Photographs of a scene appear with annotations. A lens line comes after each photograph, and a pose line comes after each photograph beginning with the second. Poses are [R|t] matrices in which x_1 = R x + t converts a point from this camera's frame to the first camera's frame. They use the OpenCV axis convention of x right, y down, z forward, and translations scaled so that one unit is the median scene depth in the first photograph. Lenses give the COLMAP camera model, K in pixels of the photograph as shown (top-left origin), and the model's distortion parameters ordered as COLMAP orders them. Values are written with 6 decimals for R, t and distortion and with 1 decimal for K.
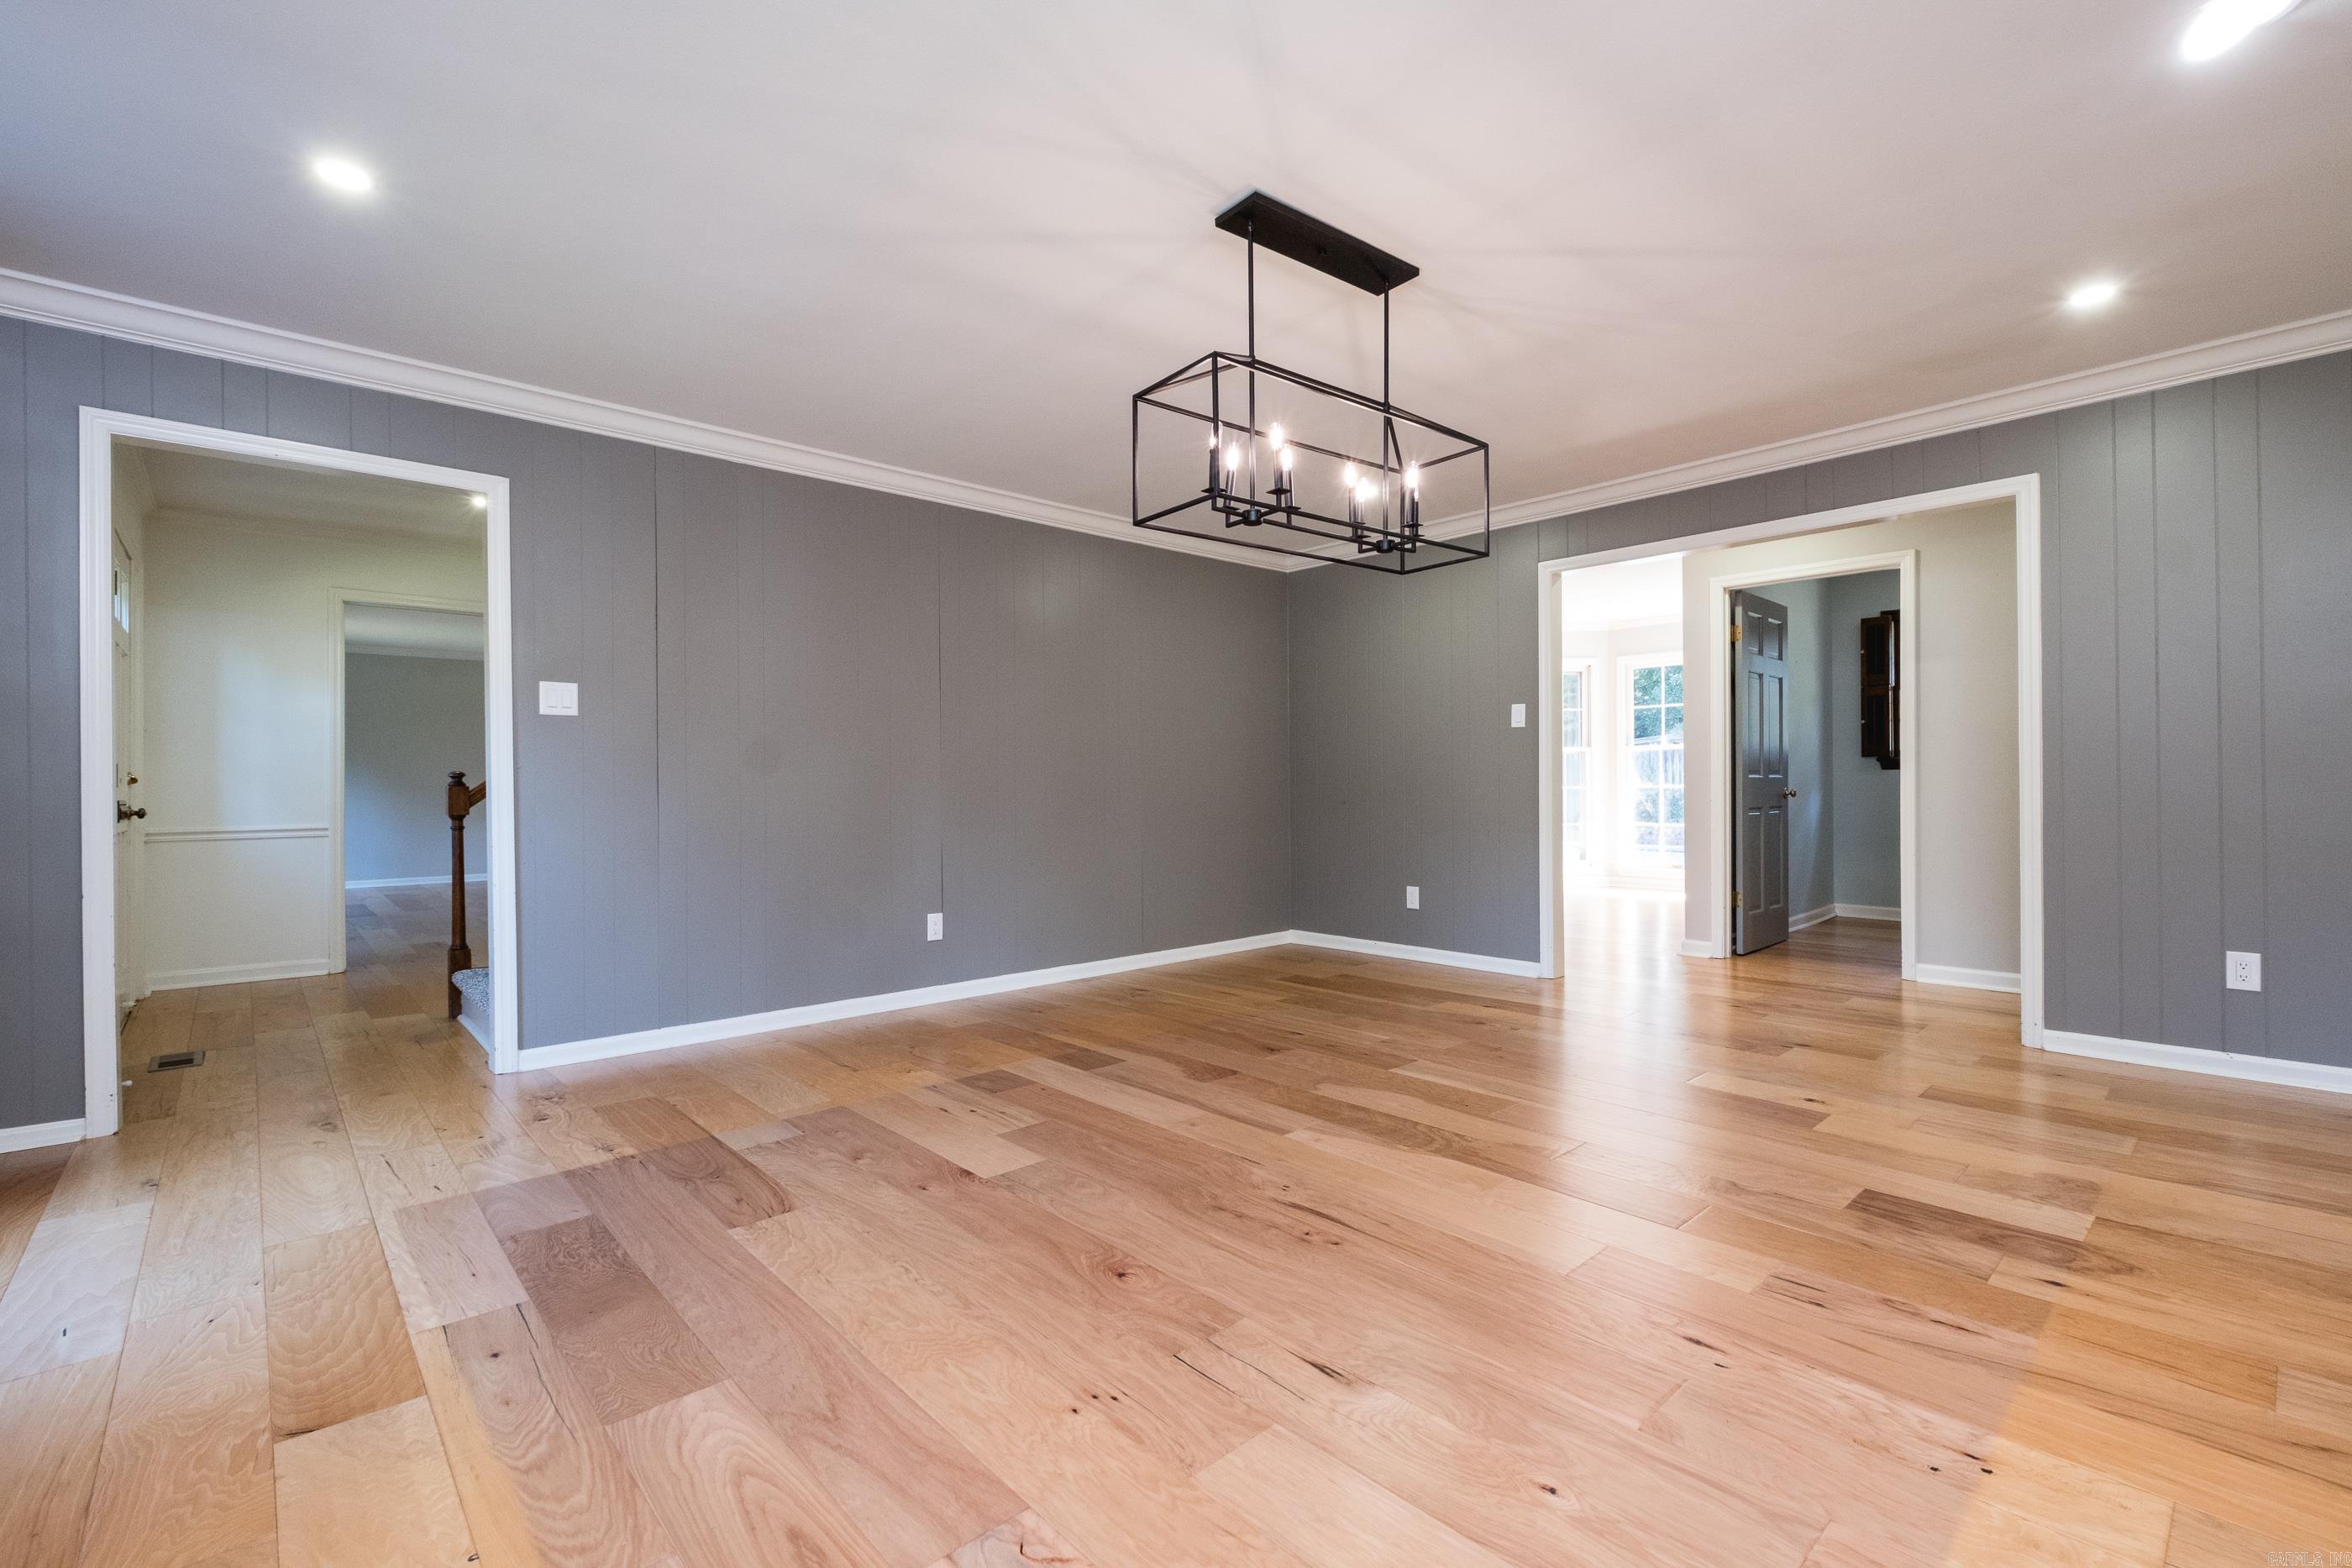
lens RADIAL K [[1040.6, 0, 1168.2], [0, 1040.6, 785.2], [0, 0, 1]] dist [0.009561, -0.006168]
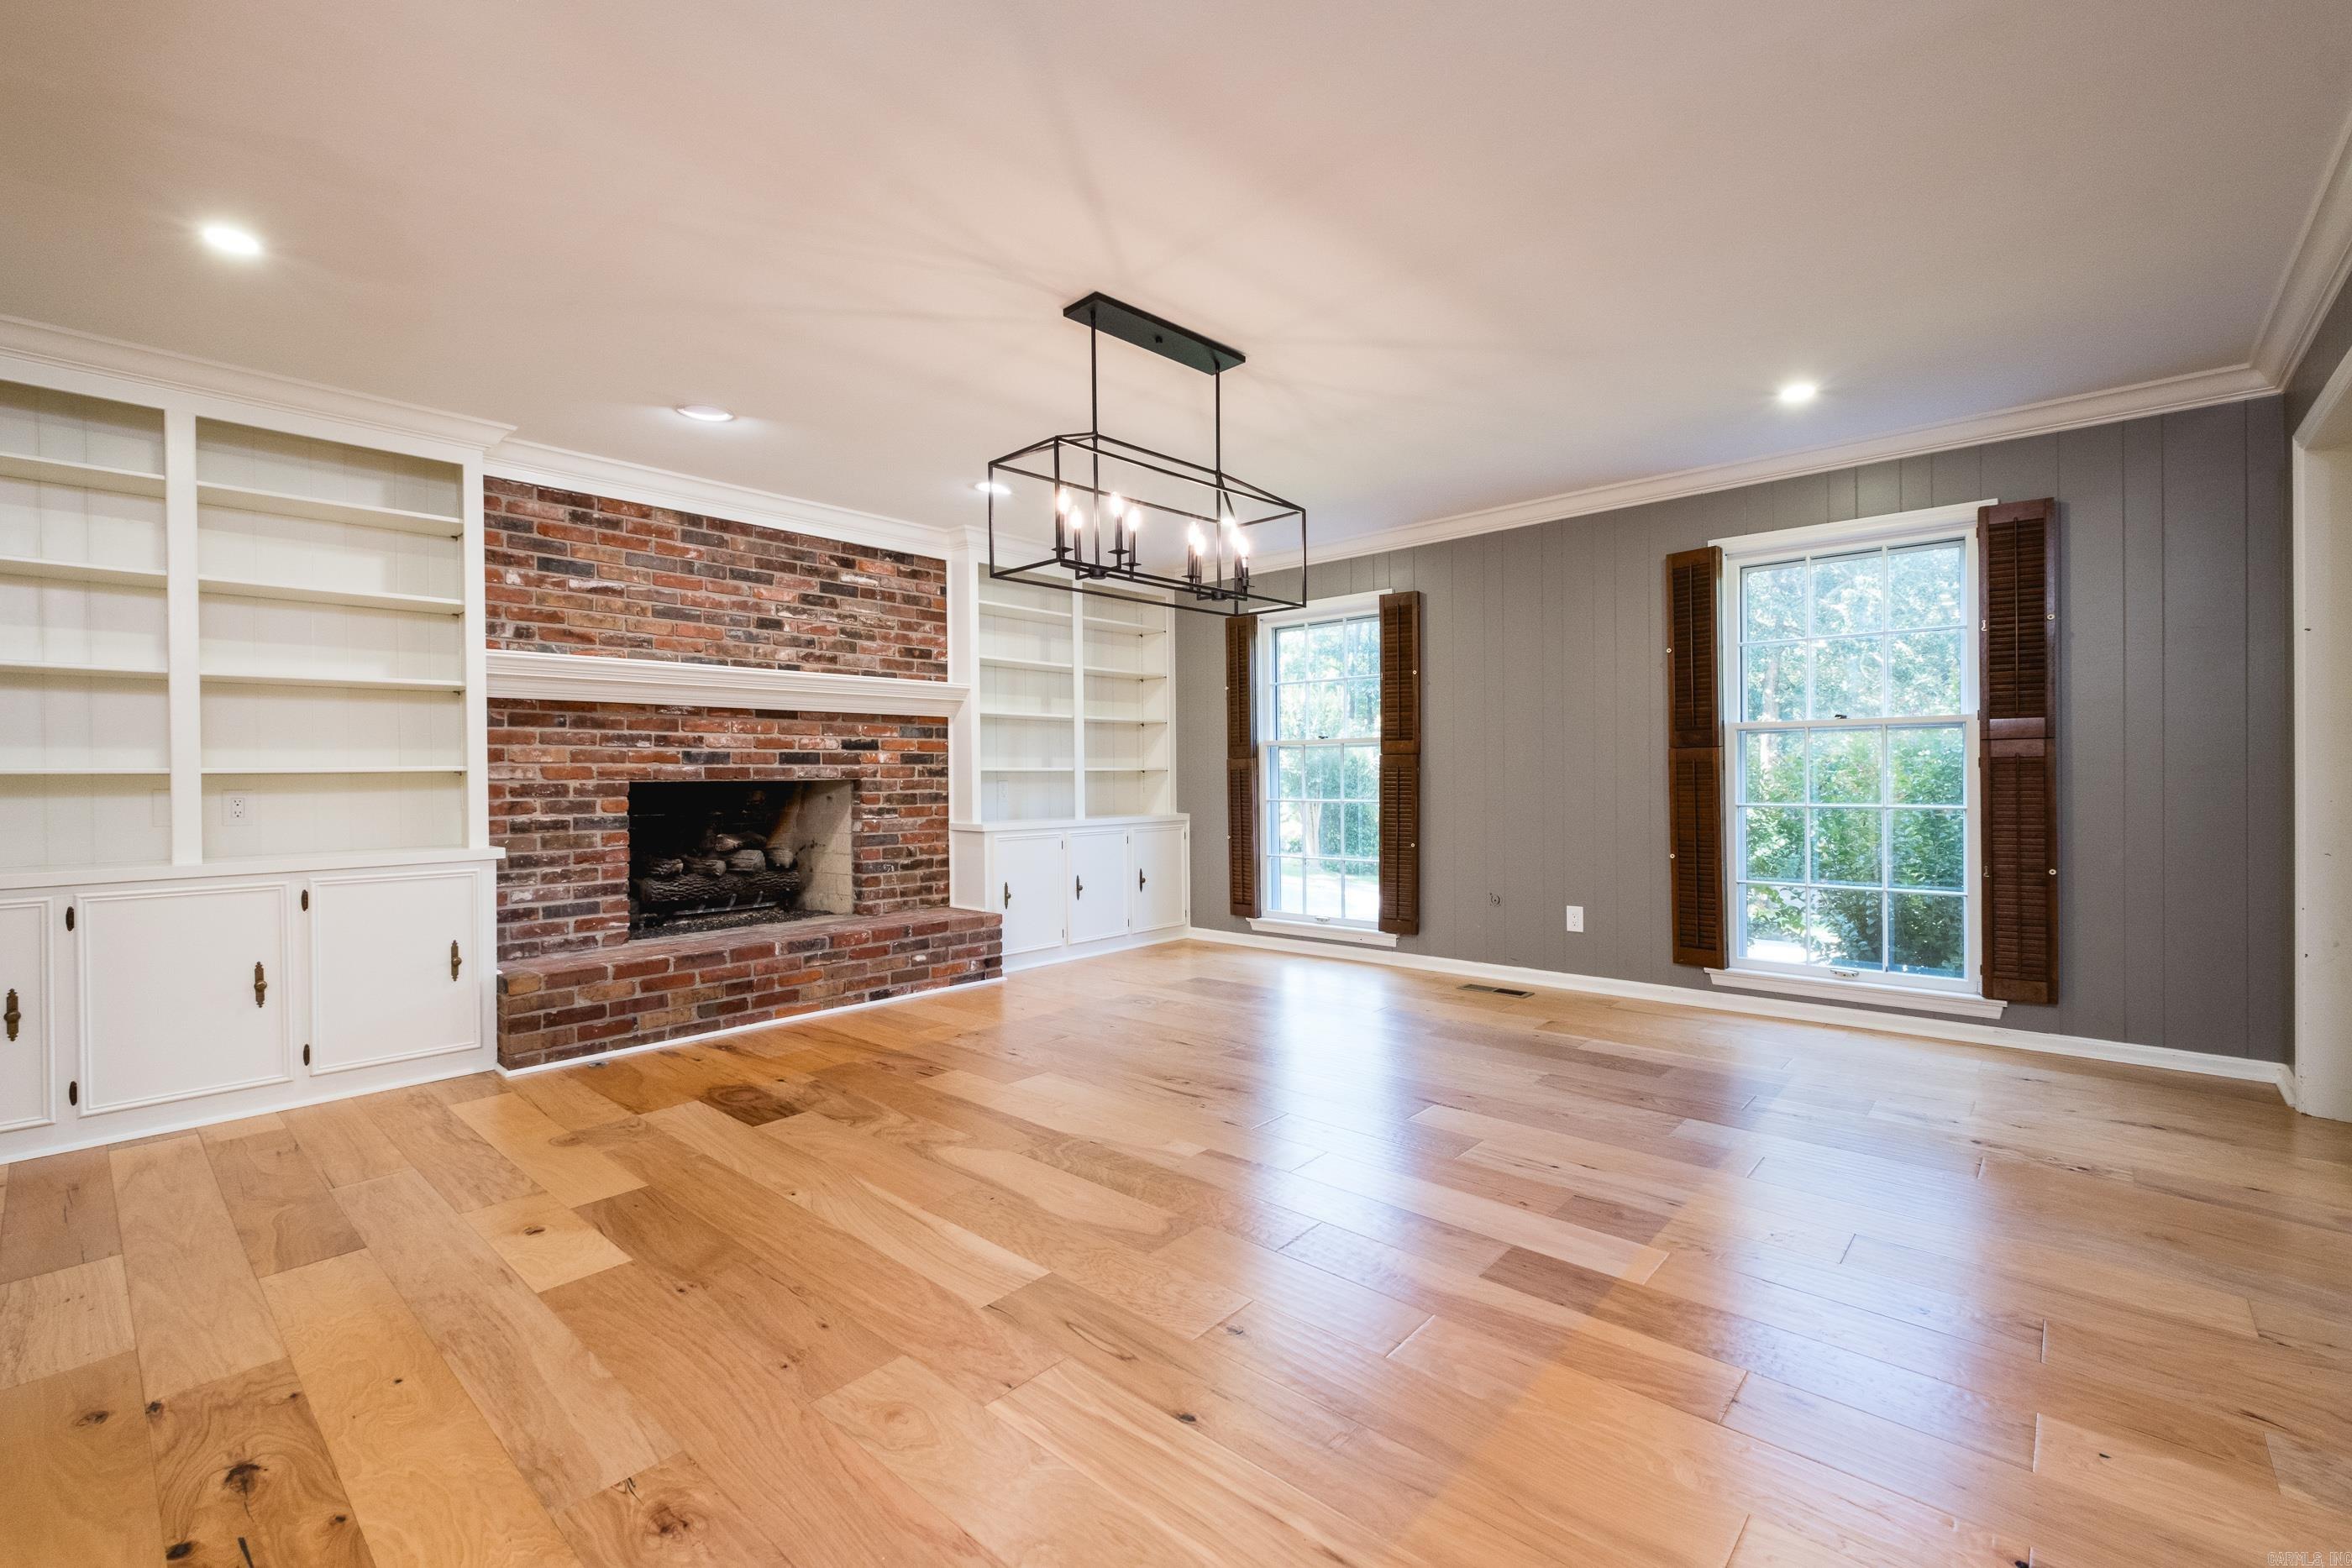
lens RADIAL K [[999.6, 0, 1213.0], [0, 999.6, 778.6], [0, 0, 1]] dist [0.009926, -0.007286]
pose [[-0.989972, 0.016635, -0.140278, 0.219011], [0.015986, 0.999856, 0.005753, -0.029901], [0.140353, 0.003453, -0.990095, 1.833912]]
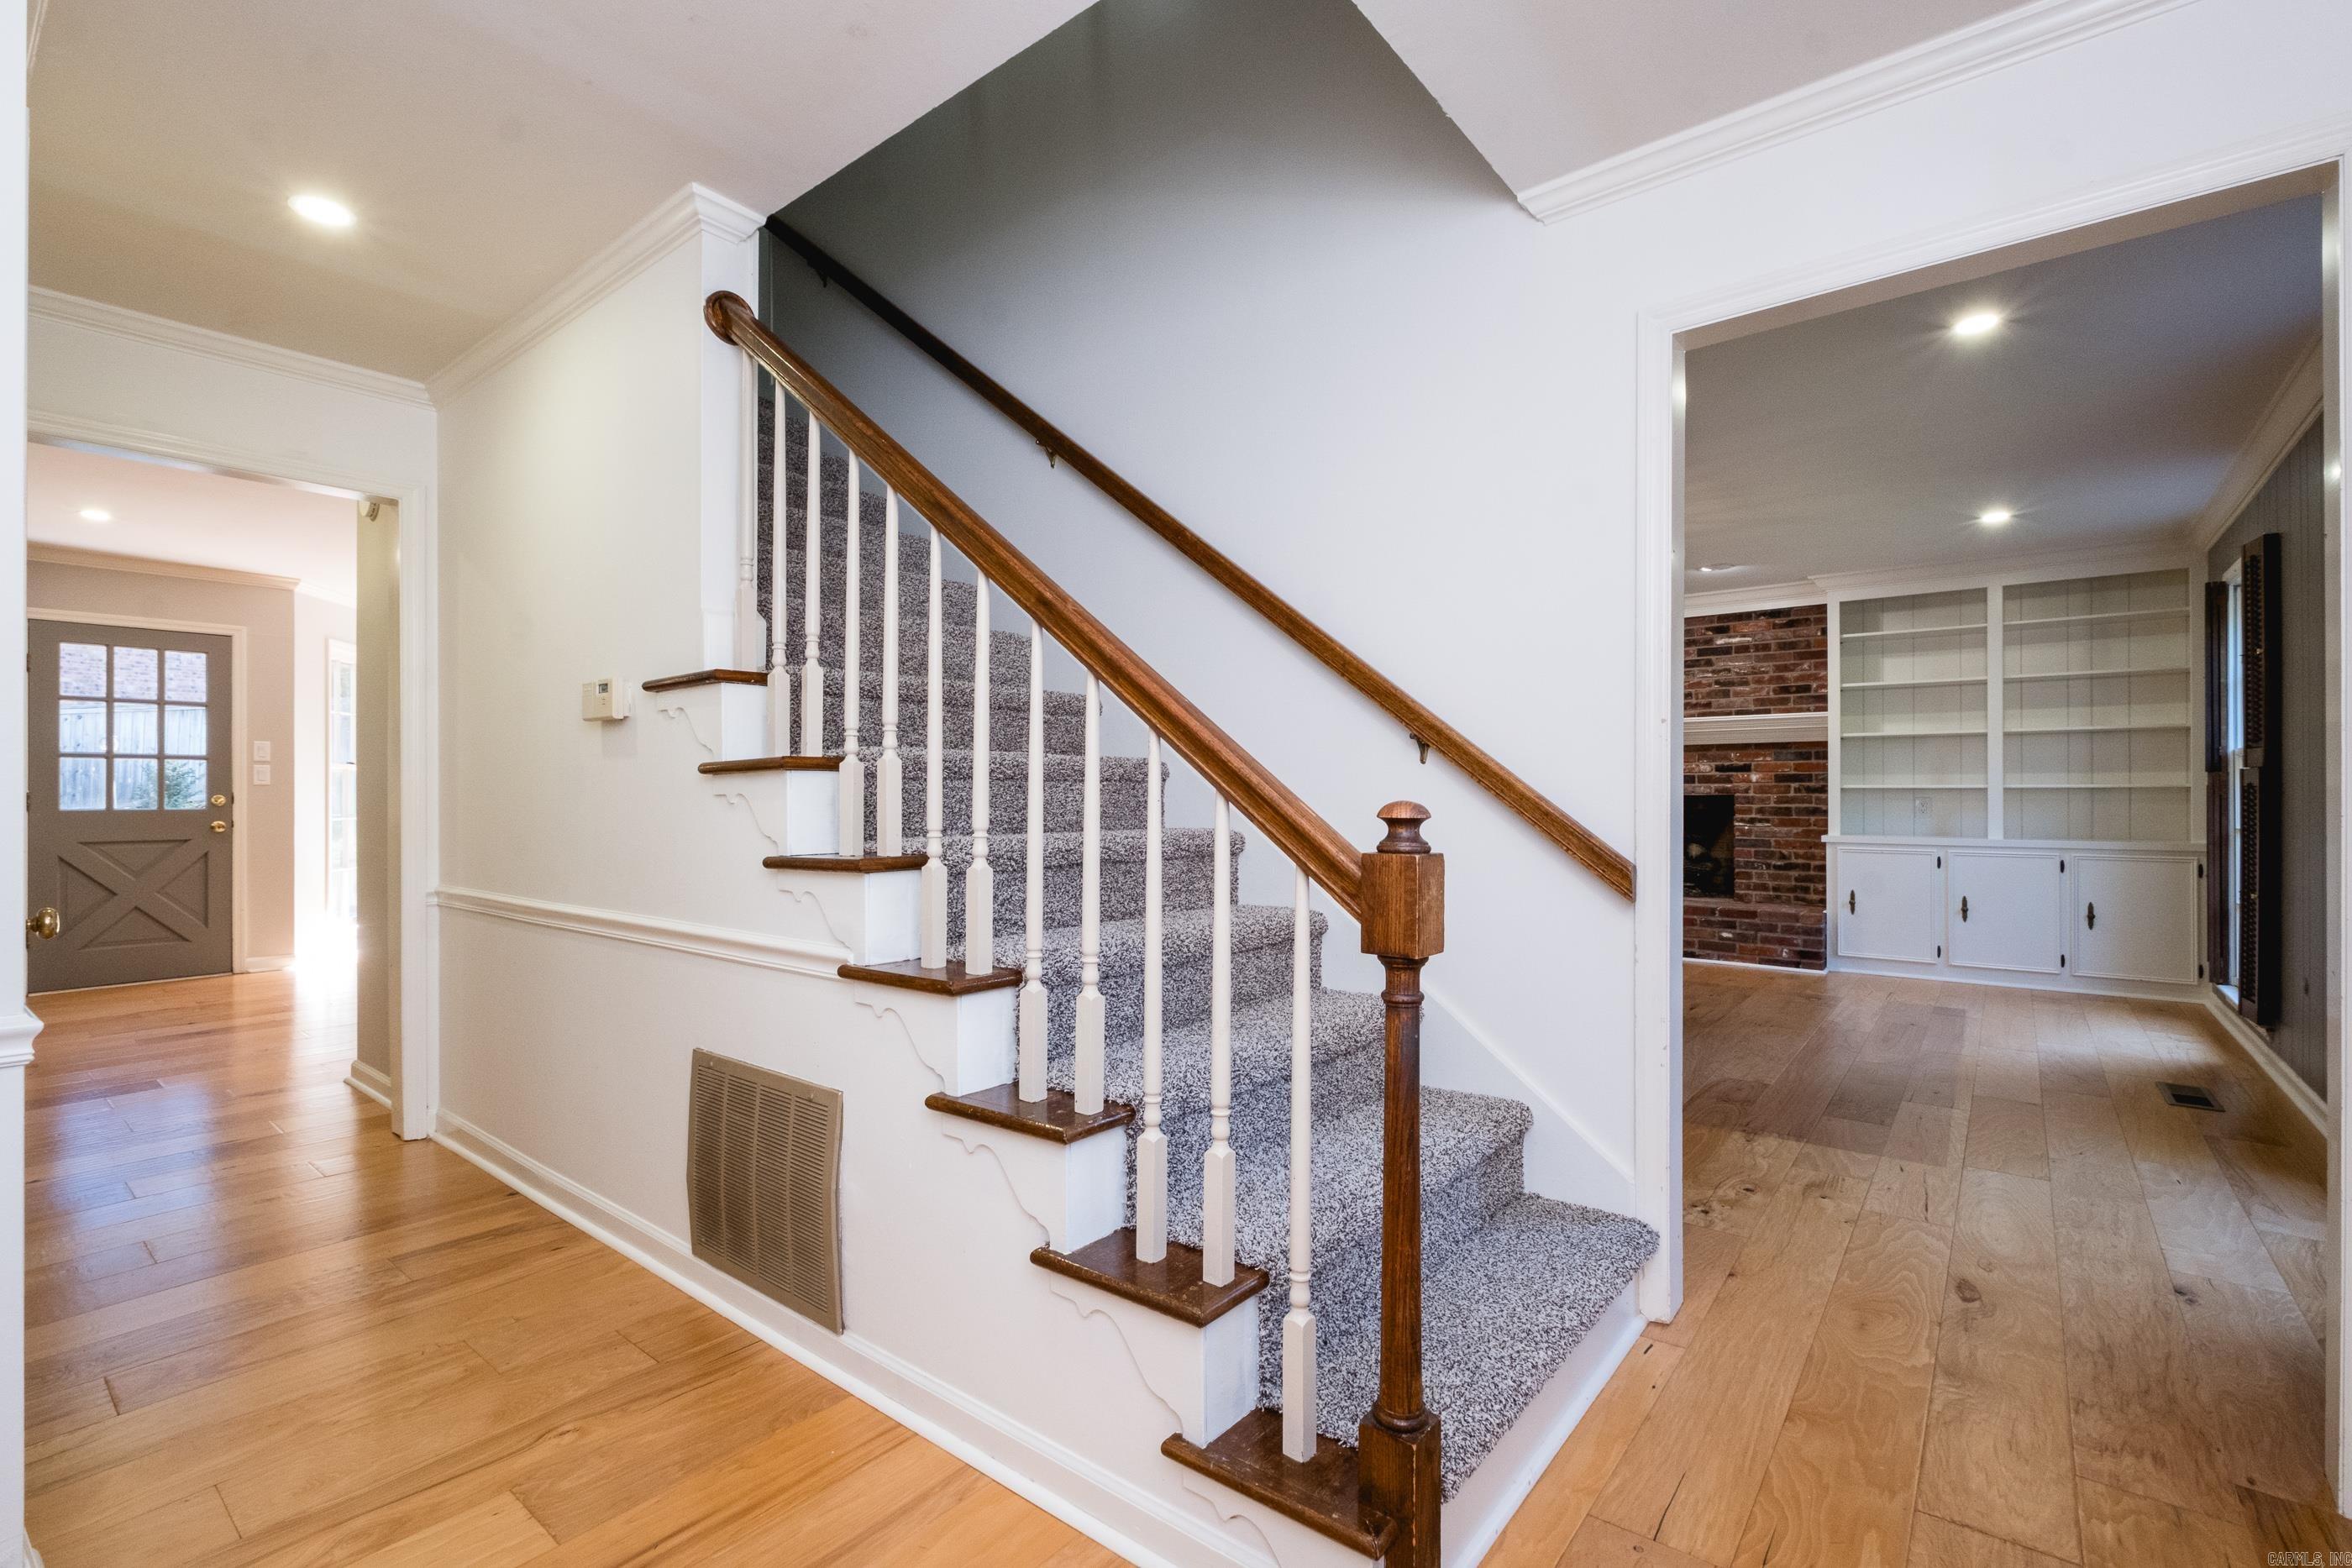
lens RADIAL K [[1060.3, 0, 1149.3], [0, 1060.3, 787.6], [0, 0, 1]] dist [-0.001805, -0.000560]
pose [[-0.160267, 0.012682, 0.986992, -1.466875], [0.003706, 0.999918, -0.012246, -0.020743], [-0.987067, 0.001695, -0.160301, 1.705035]]
